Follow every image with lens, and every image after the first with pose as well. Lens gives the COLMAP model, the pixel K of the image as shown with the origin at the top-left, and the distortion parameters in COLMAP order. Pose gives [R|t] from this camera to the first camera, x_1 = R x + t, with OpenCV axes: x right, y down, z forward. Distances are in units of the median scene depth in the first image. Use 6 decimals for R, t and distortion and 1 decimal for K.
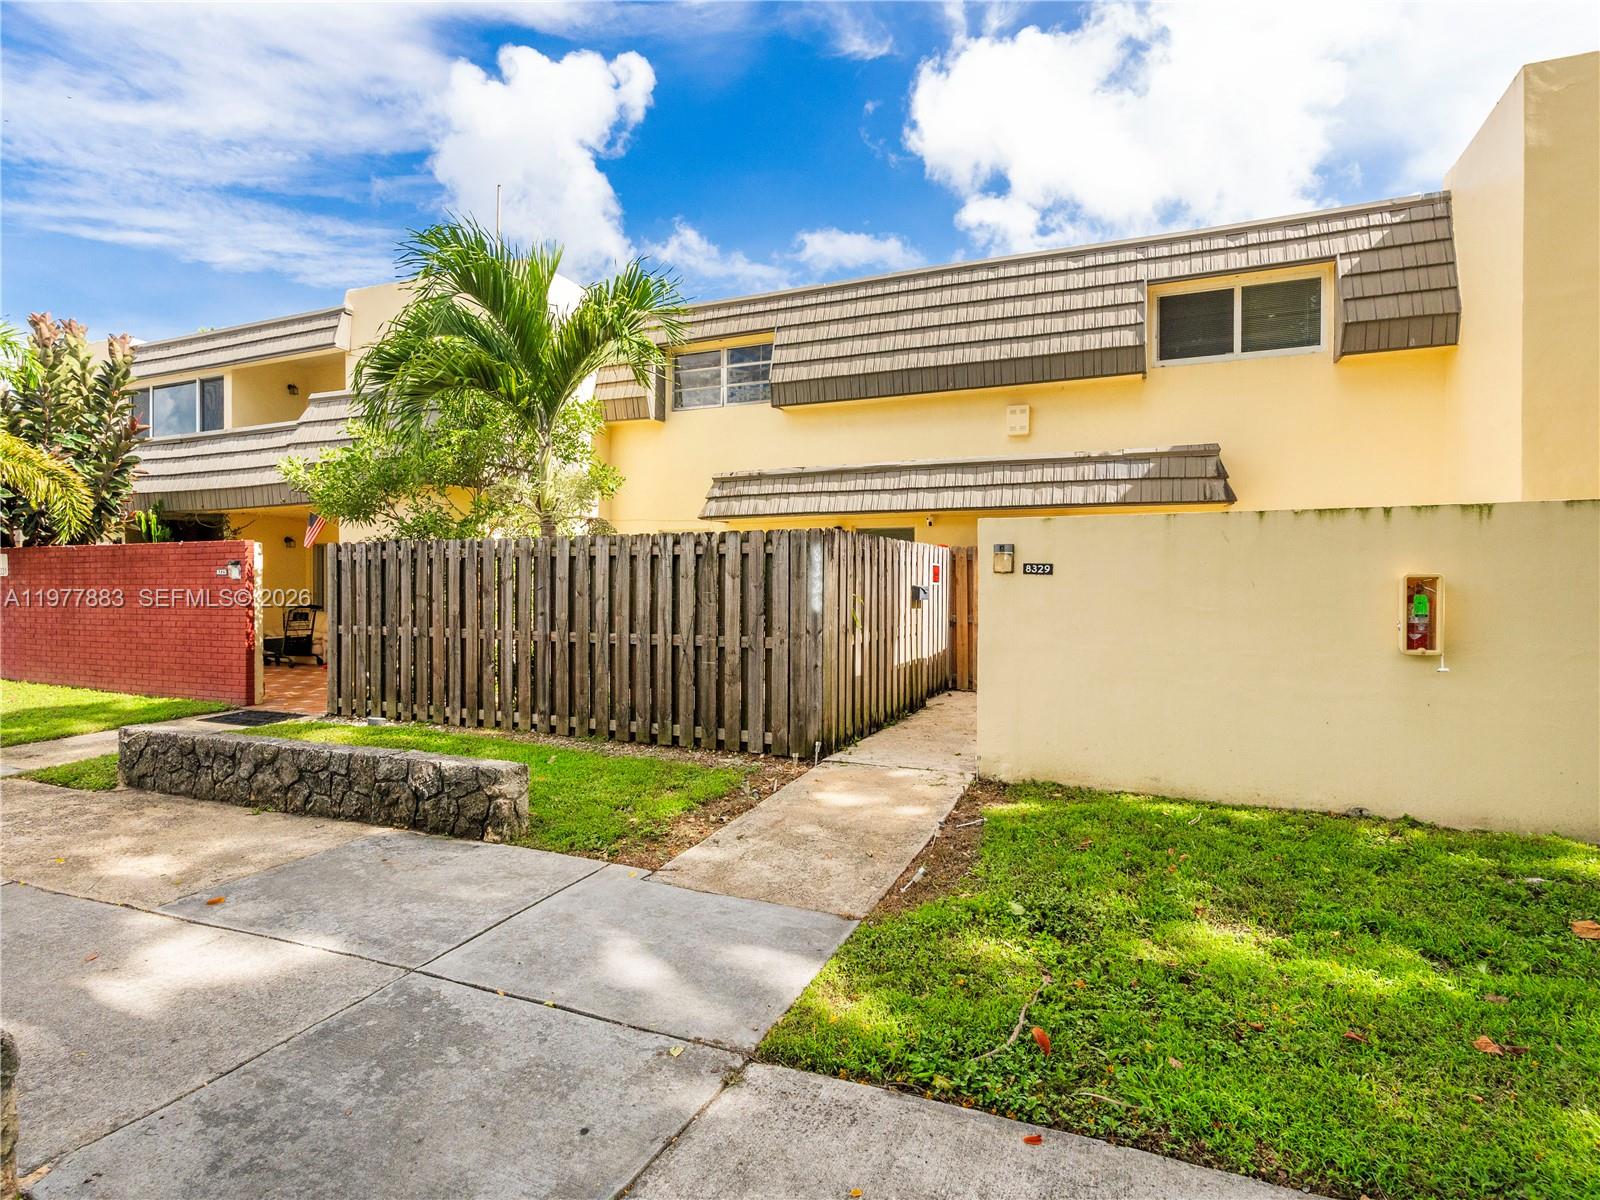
lens RADIAL K [[827.6, 0, 800.5], [0, 827.6, 596.3], [0, 0, 1]] dist [-0.005779, 0.000658]
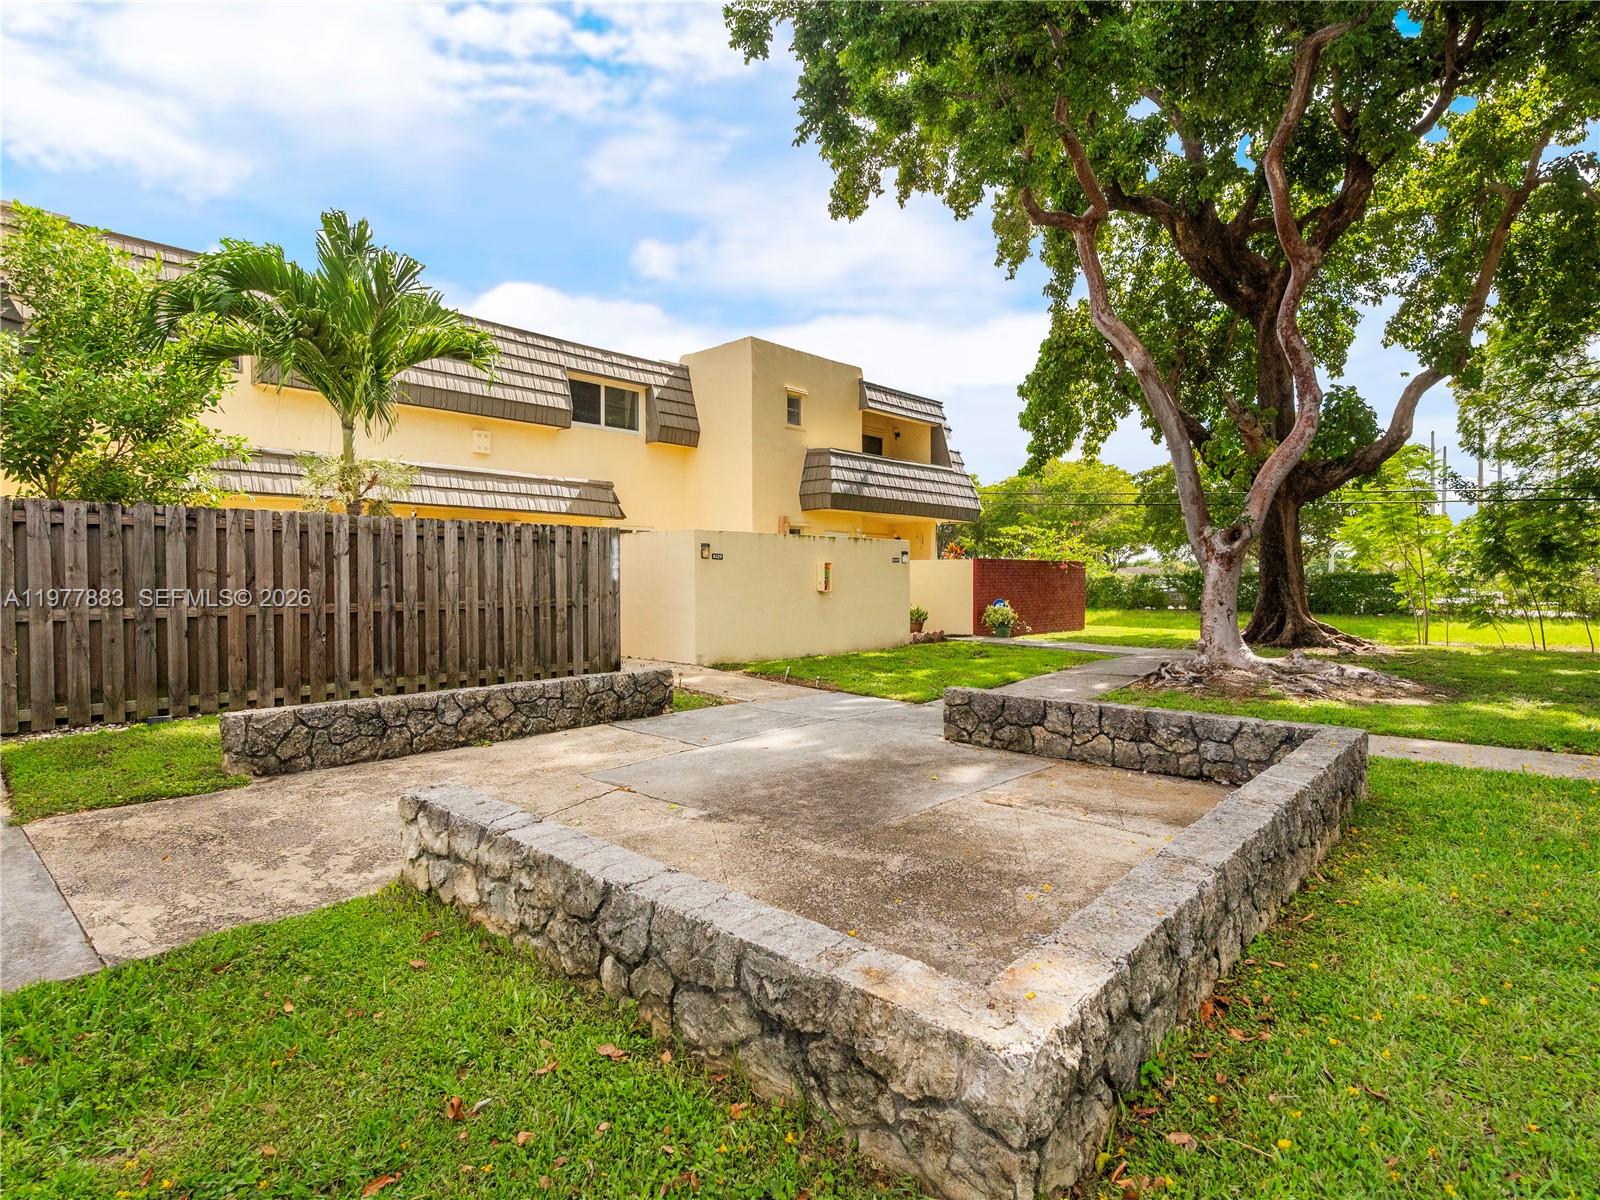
lens RADIAL K [[827.6, 0, 800.5], [0, 827.6, 596.3], [0, 0, 1]] dist [-0.005779, 0.000658]
pose [[0.332656, -0.022663, 0.942776, -1.210519], [0.012936, 0.999727, 0.019467, 0.020741], [-0.942960, 0.005720, 0.332858, 0.124602]]
